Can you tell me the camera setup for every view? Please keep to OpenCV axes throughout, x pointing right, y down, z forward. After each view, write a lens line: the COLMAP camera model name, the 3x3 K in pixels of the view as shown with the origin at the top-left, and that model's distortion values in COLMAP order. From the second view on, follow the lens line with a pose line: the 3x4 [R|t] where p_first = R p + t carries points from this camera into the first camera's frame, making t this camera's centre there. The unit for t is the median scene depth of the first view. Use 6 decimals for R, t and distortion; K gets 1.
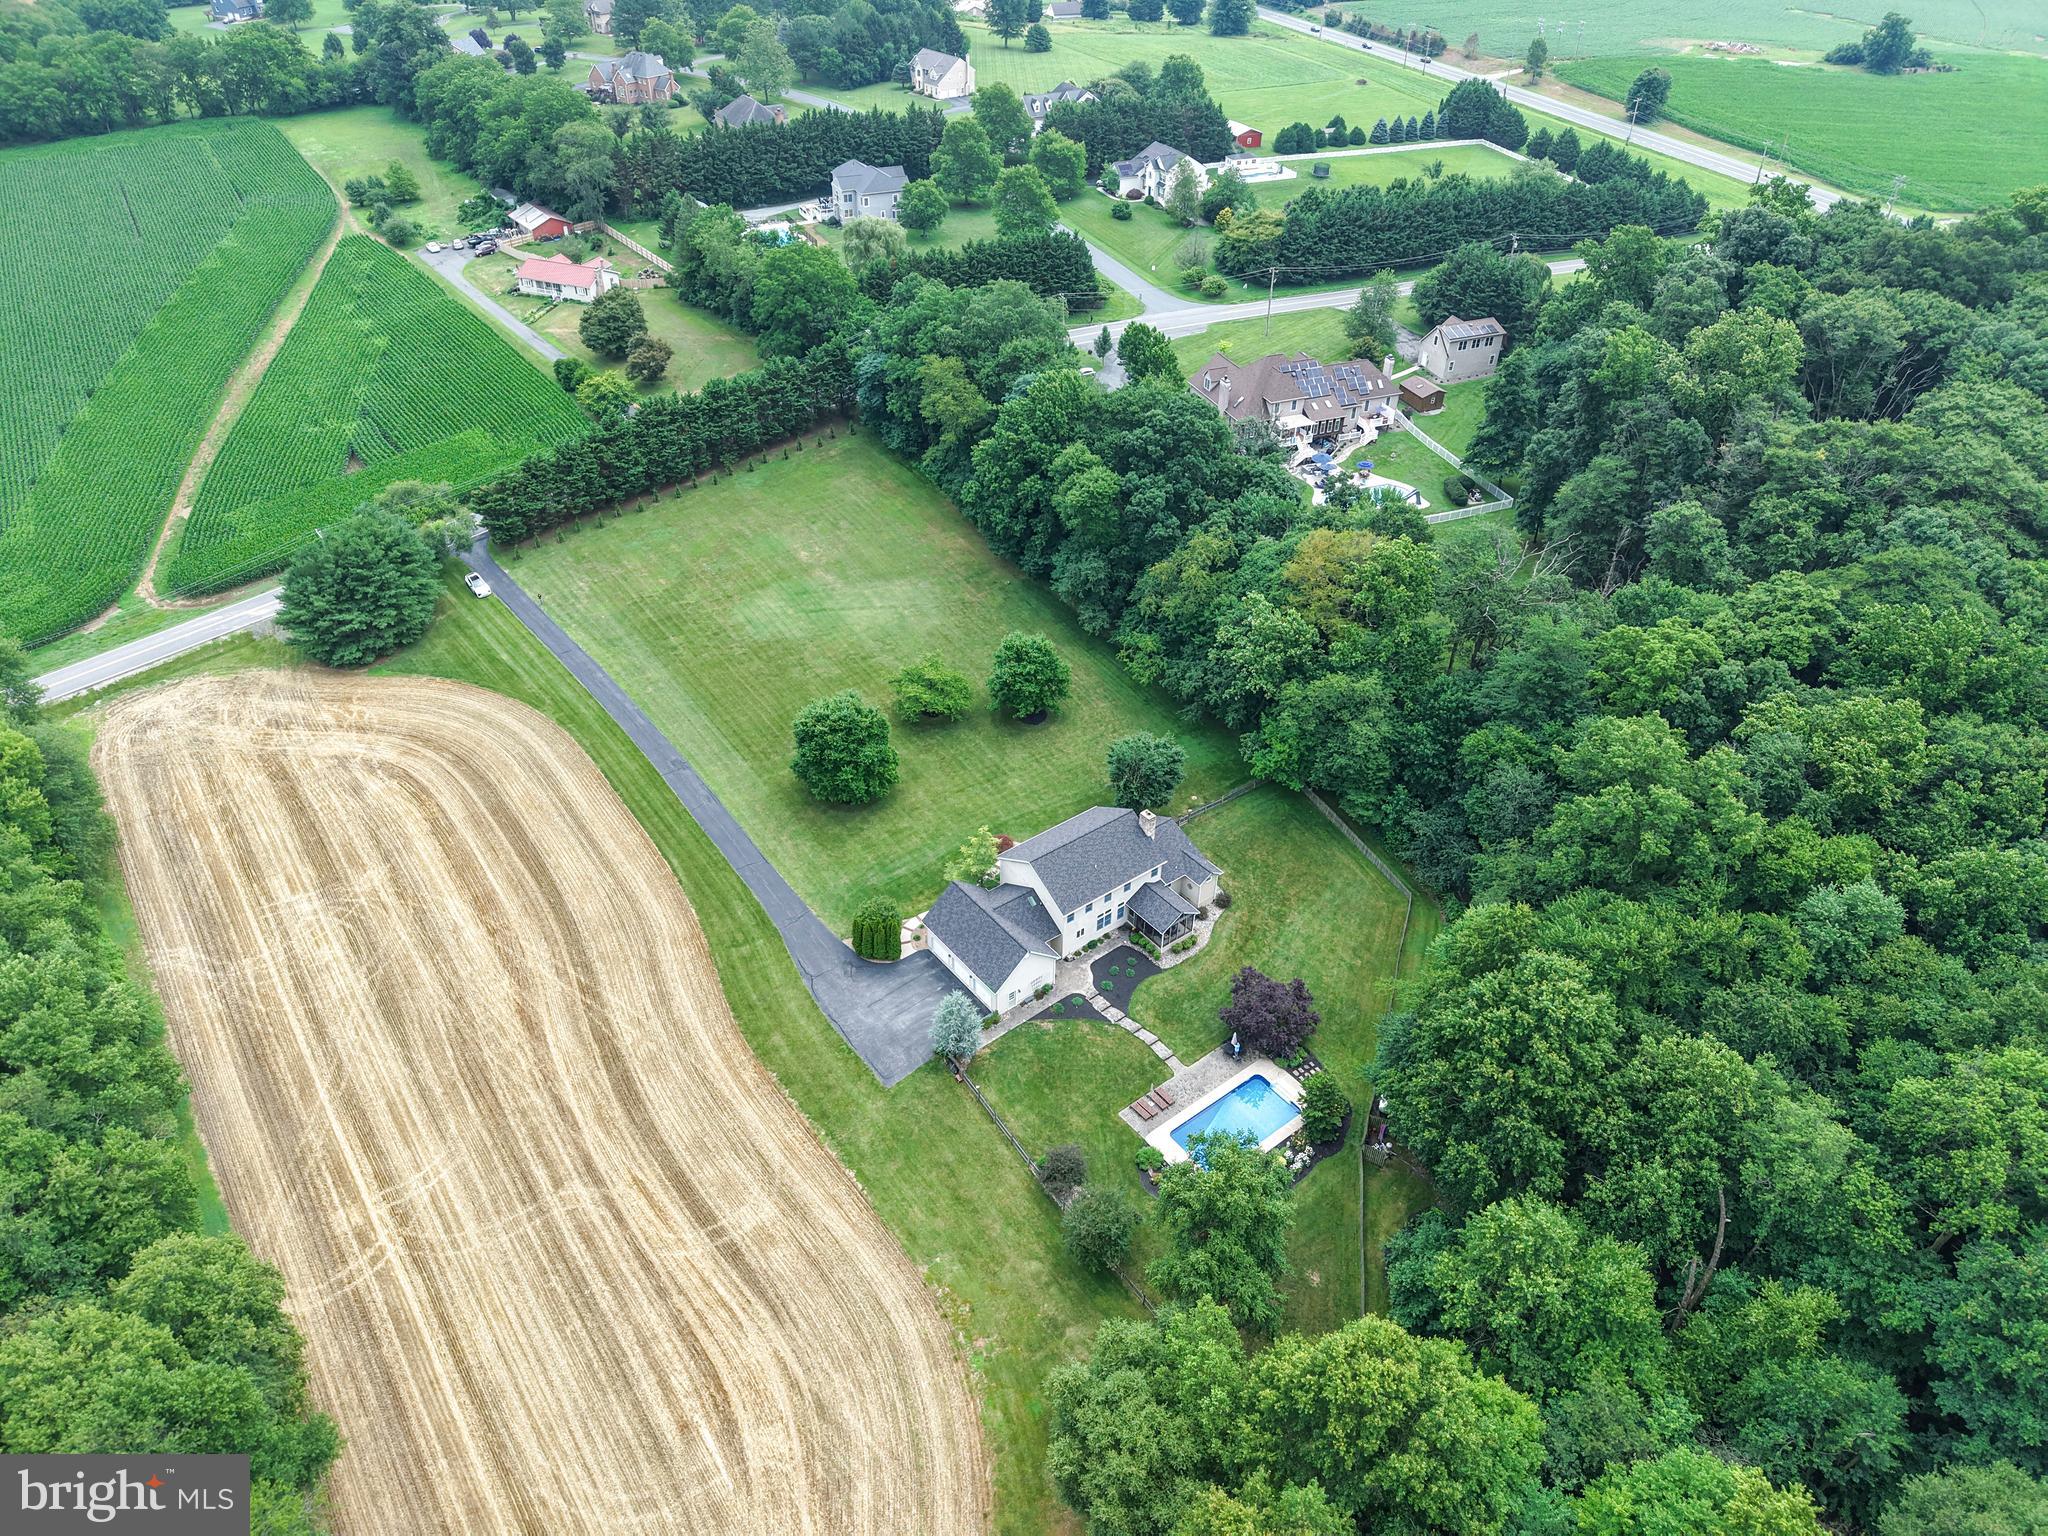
lens RADIAL K [[1372.8, 0, 1027.2], [0, 1372.8, 758.9], [0, 0, 1]] dist [0.059502, -0.064404]
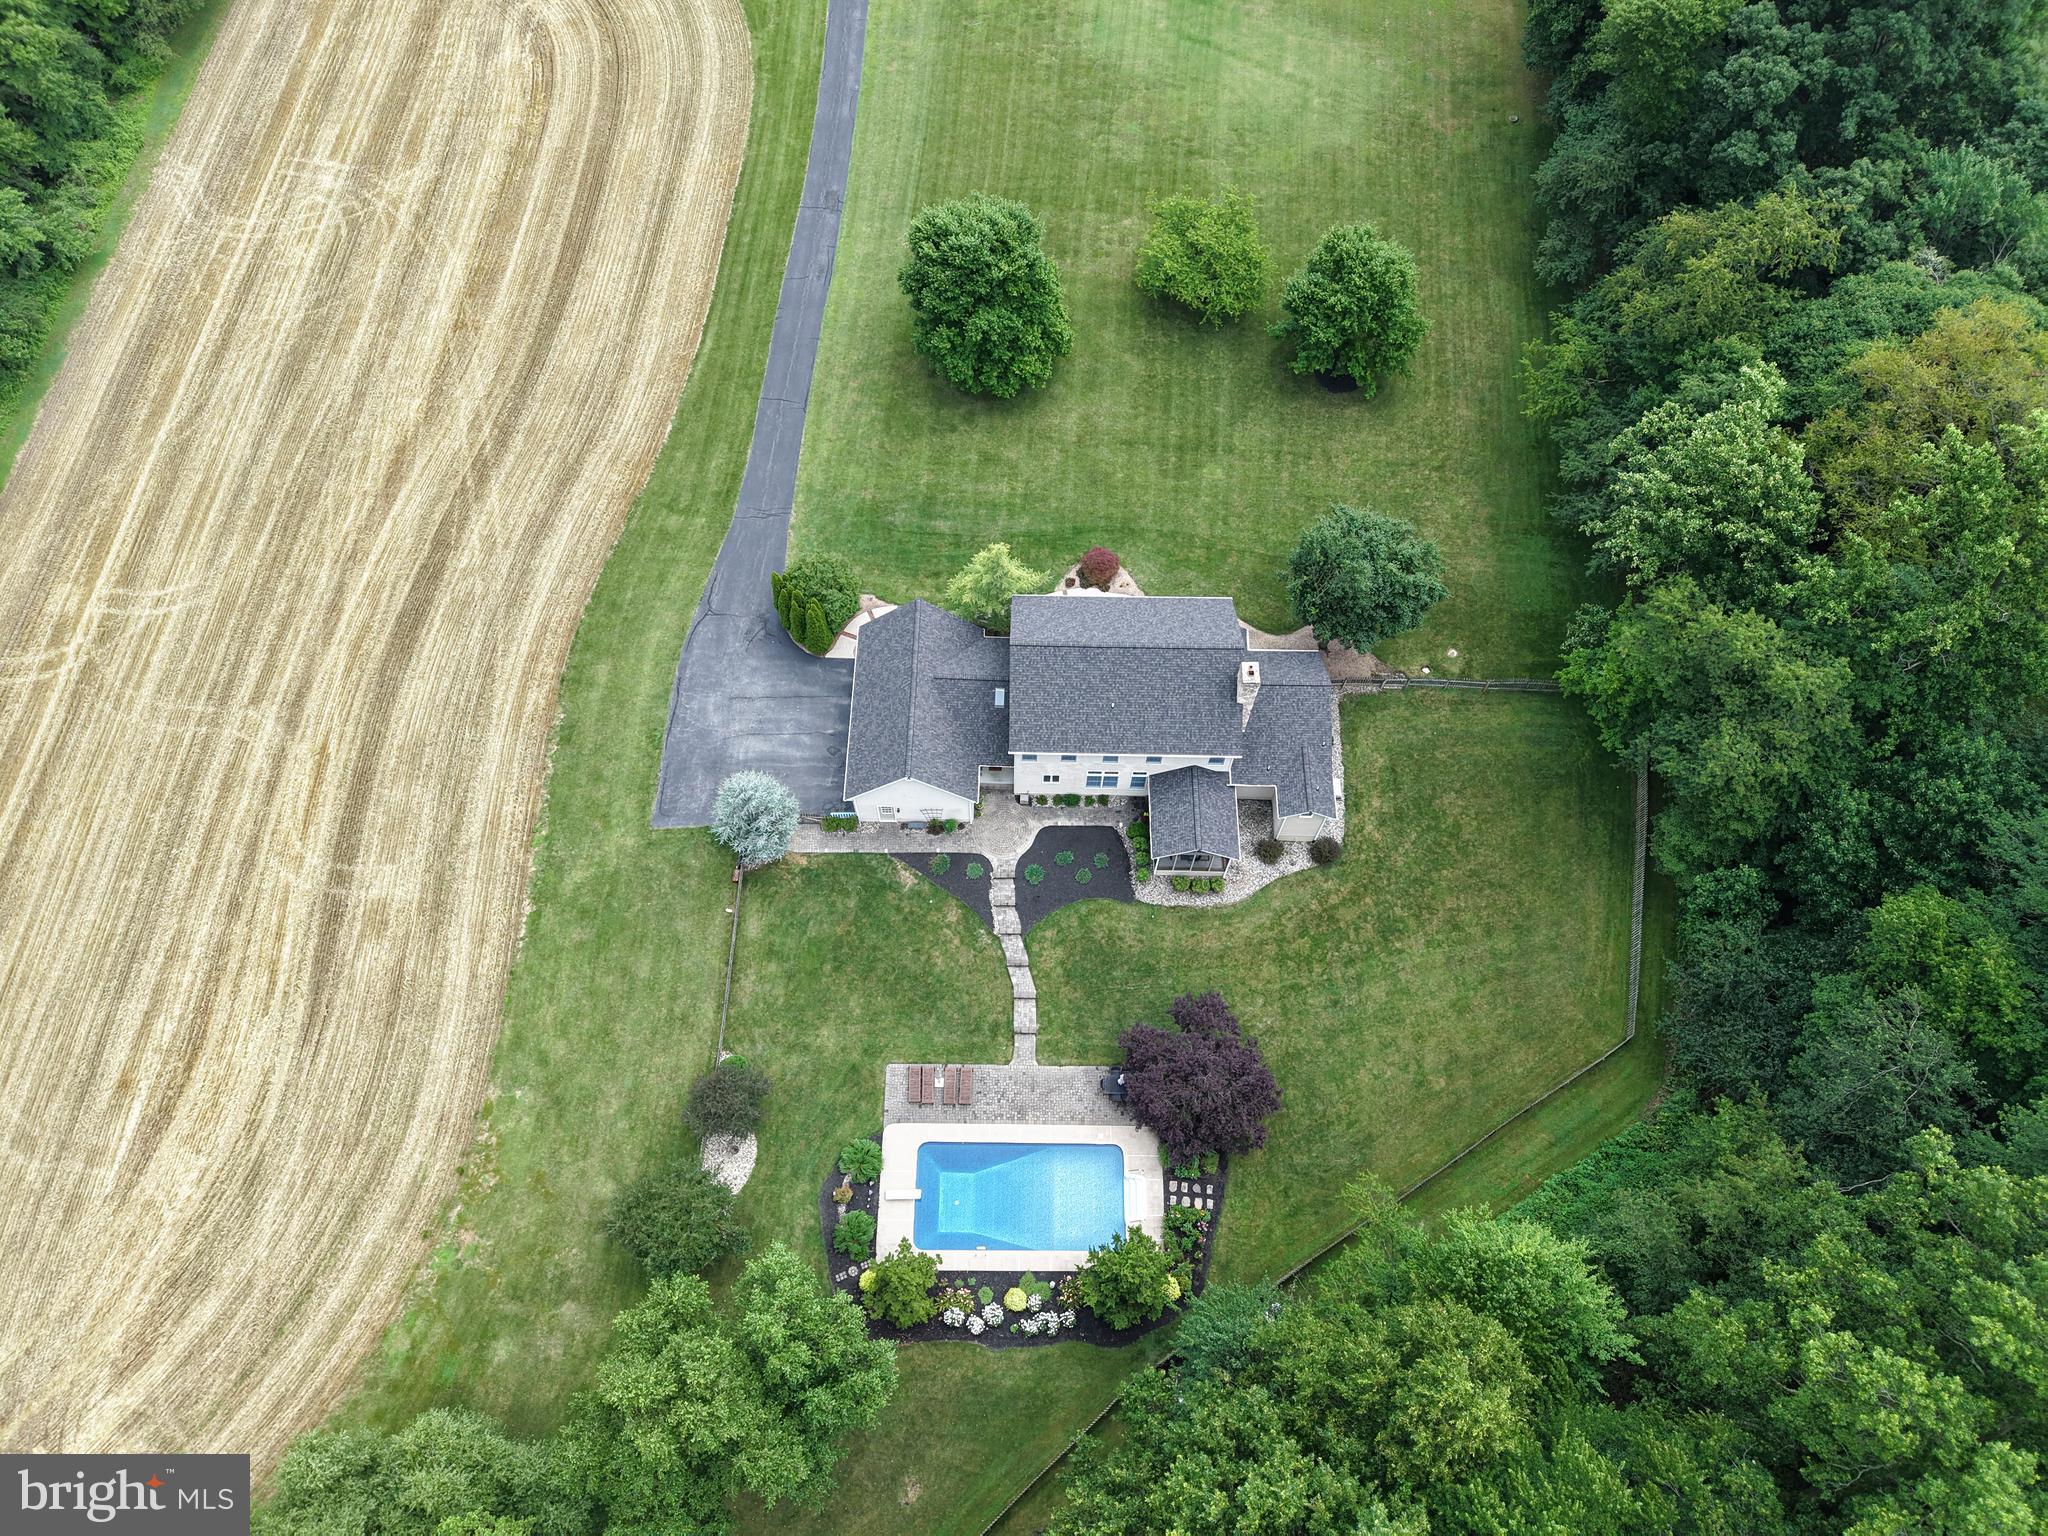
lens RADIAL K [[1371.3, 0, 1024.0], [0, 1371.3, 768.0], [0, 0, 1]] dist [0.046011, -0.050454]
pose [[0.780518, 0.553182, -0.291172, 0.189504], [-0.377790, 0.788502, 0.485324, -0.155732], [0.498062, -0.268802, 0.824427, 0.457321]]
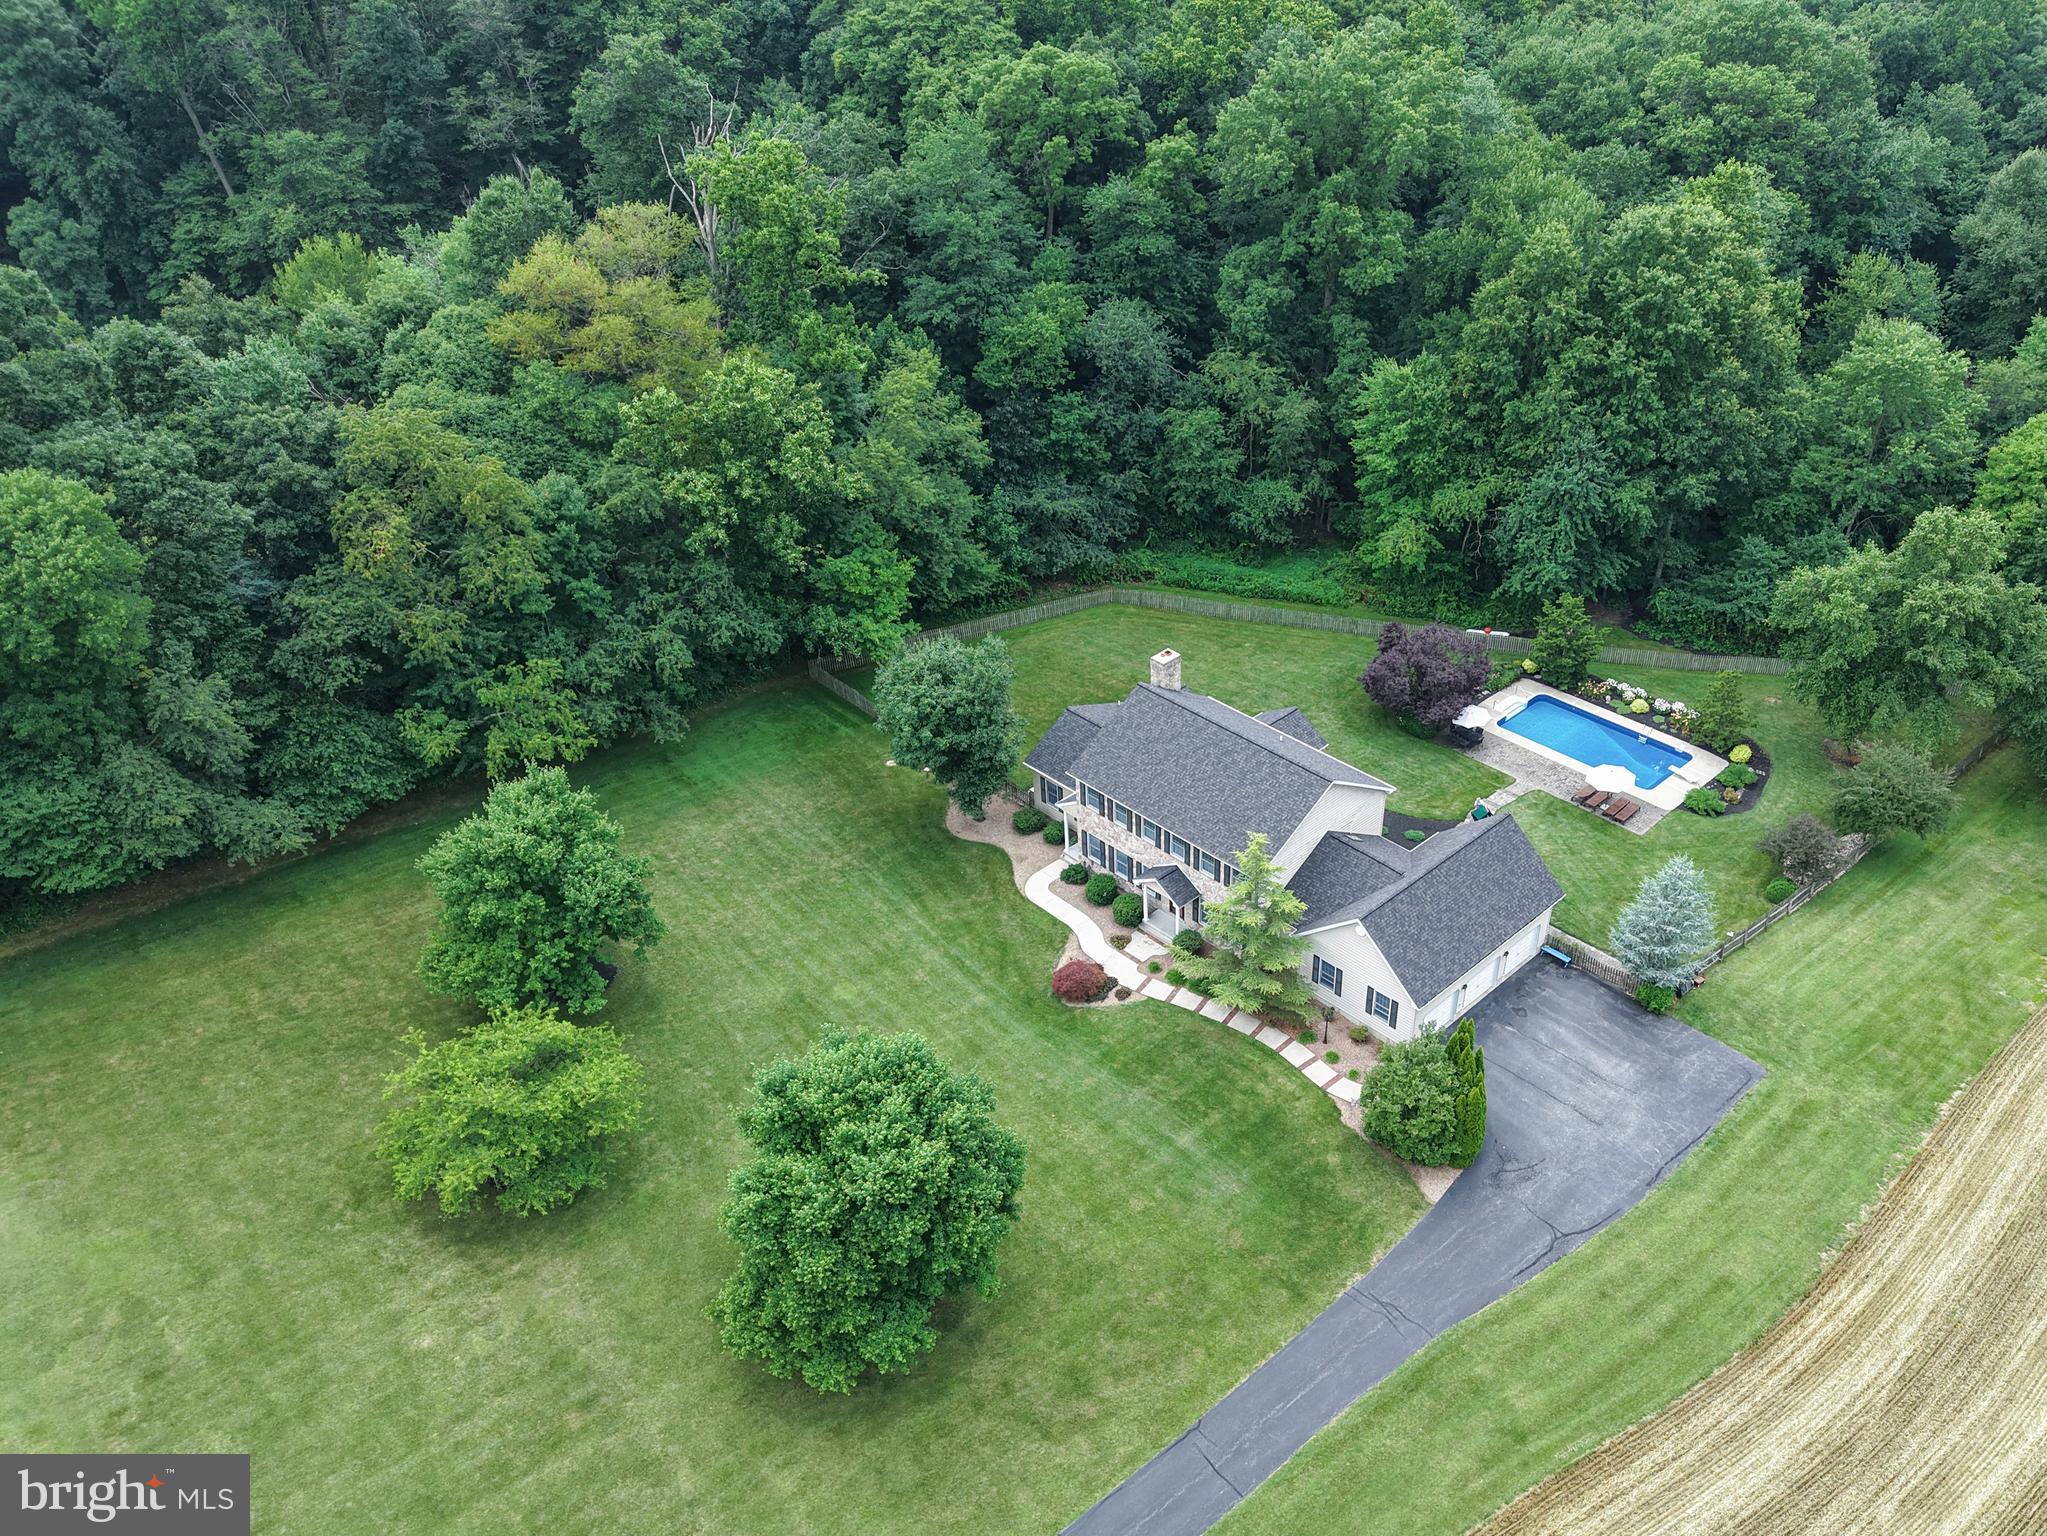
lens RADIAL K [[1611.7, 0, 1202.2], [0, 1611.7, 890.6], [0, 0, 1]] dist [0.029578, -0.019142]
pose [[-0.159386, -0.614305, 0.772804, -0.432327], [0.574772, 0.578709, 0.578561, -0.248454], [-0.802642, 0.536400, 0.260847, 0.826264]]
